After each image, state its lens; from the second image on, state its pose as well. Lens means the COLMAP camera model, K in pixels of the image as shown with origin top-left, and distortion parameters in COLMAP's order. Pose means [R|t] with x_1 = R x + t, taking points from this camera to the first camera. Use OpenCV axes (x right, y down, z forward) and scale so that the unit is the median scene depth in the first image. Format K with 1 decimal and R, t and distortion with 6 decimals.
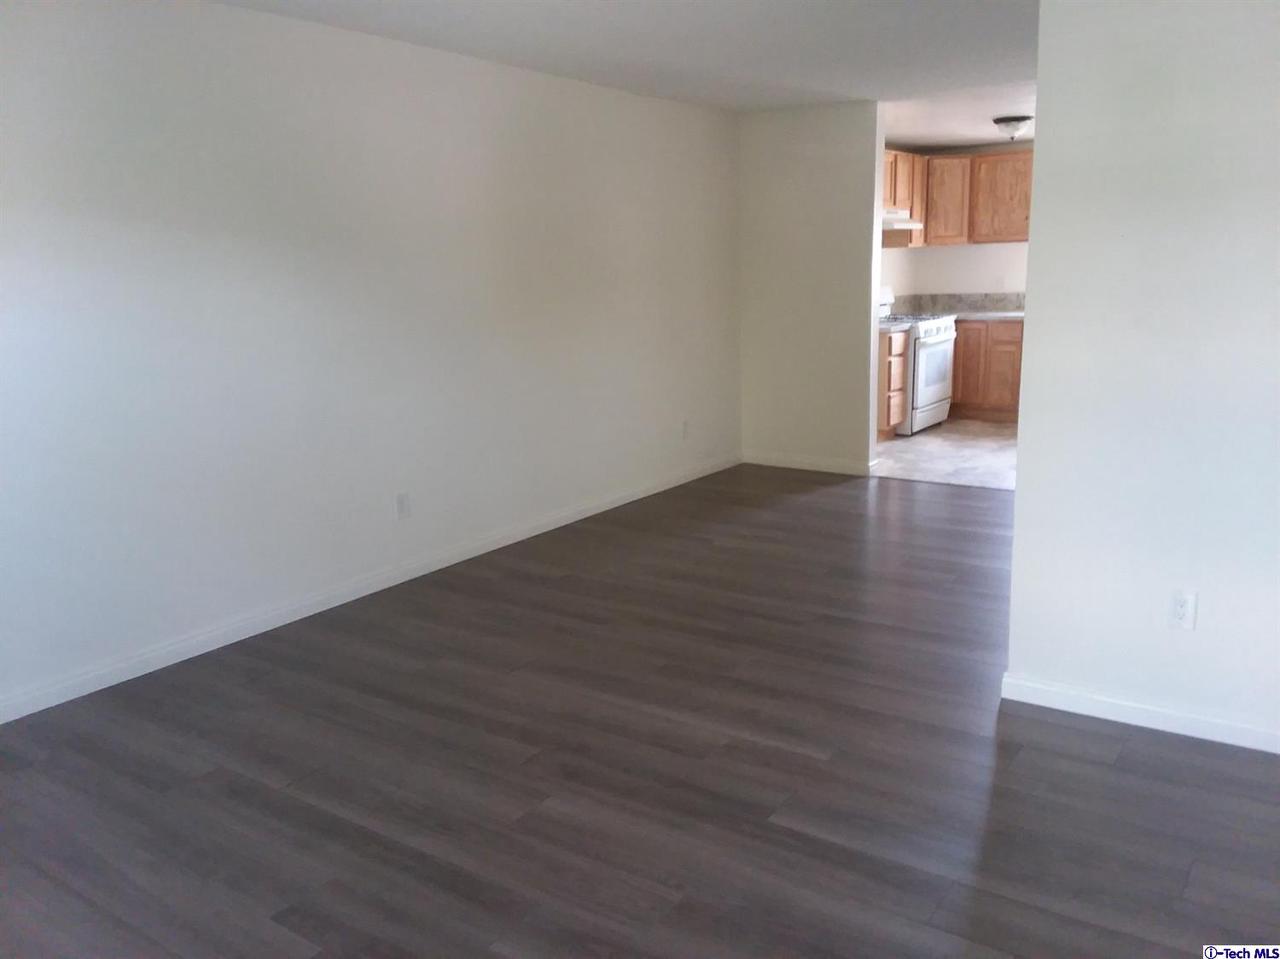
lens RADIAL K [[1034.6, 0, 635.3], [0, 1034.6, 482.5], [0, 0, 1]] dist [0.053794, -0.071998]
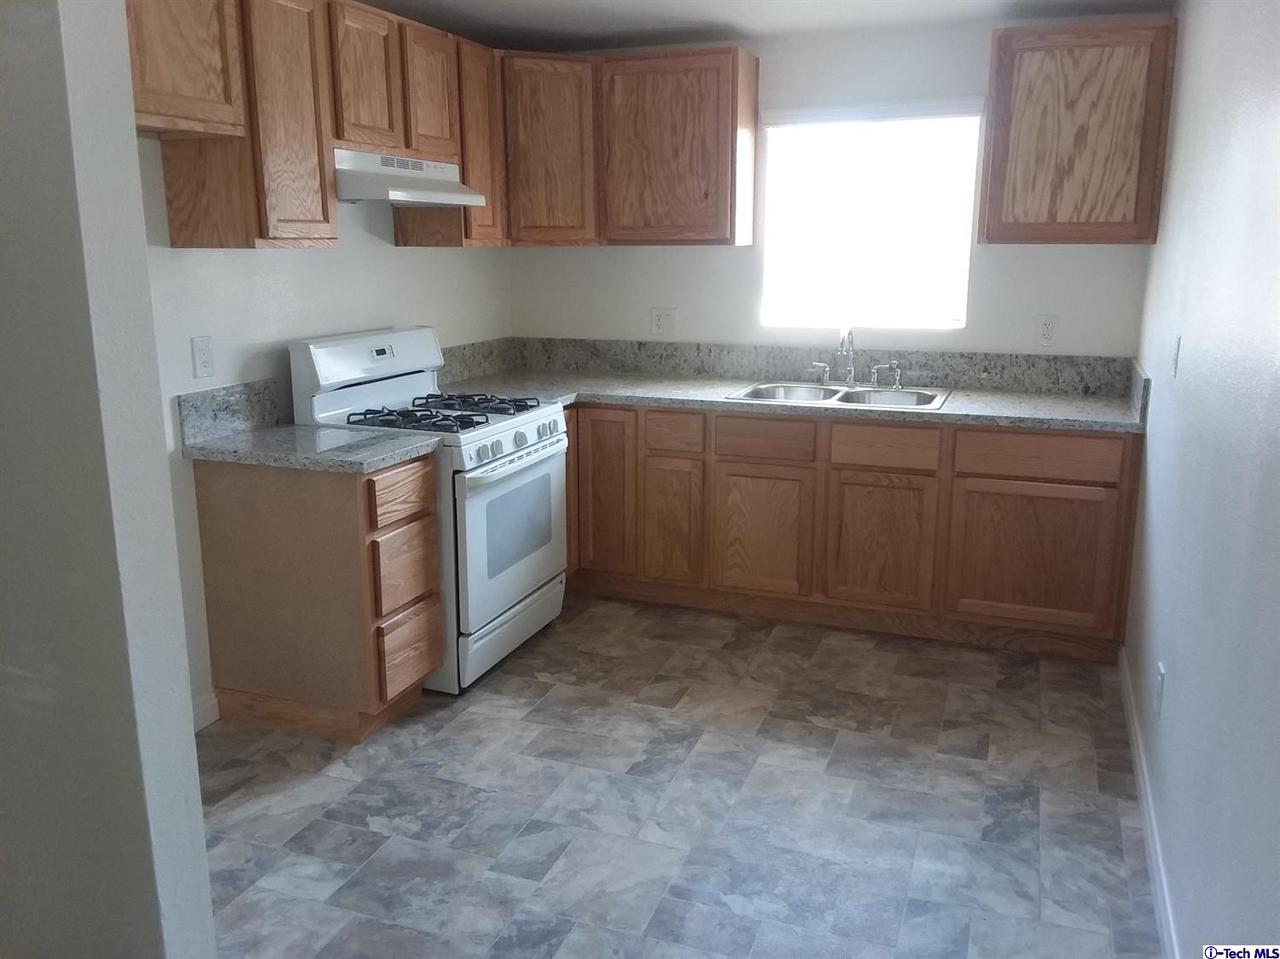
lens RADIAL K [[1034.6, 0, 647.6], [0, 1034.6, 470.2], [0, 0, 1]] dist [0.053794, -0.071998]
pose [[0.964506, -0.024735, 0.262900, 0.220157], [0.023819, 0.999694, 0.006670, -0.130865], [-0.262984, -0.000172, 0.964800, 0.545699]]
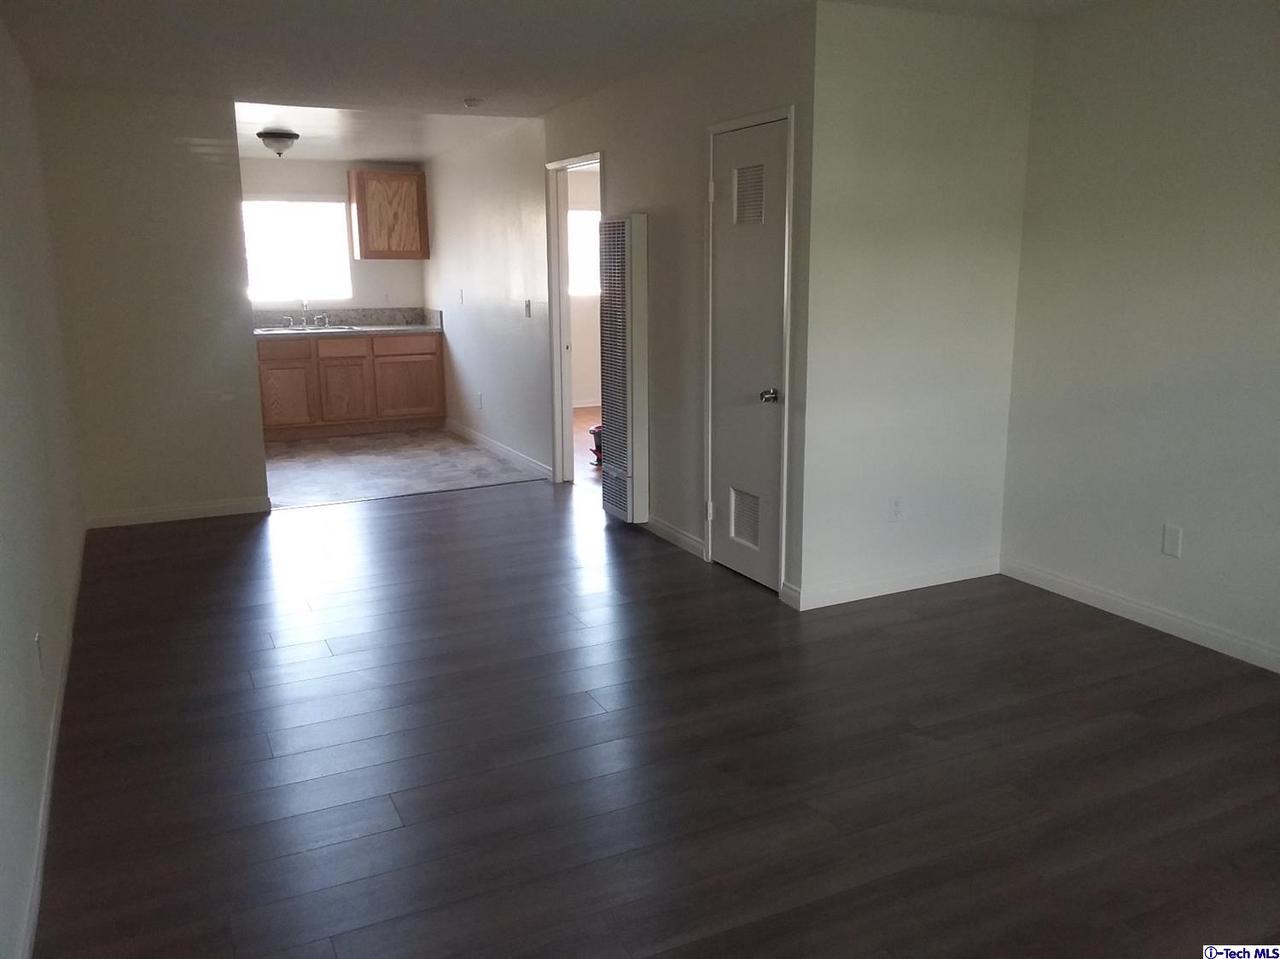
lens RADIAL K [[1034.6, 0, 644.4], [0, 1034.6, 484.9], [0, 0, 1]] dist [0.053794, -0.071998]
pose [[0.469971, -0.153120, 0.869300, -0.331286], [0.173110, 0.981702, 0.079330, -0.033227], [-0.865540, 0.113202, 0.487878, 0.211186]]
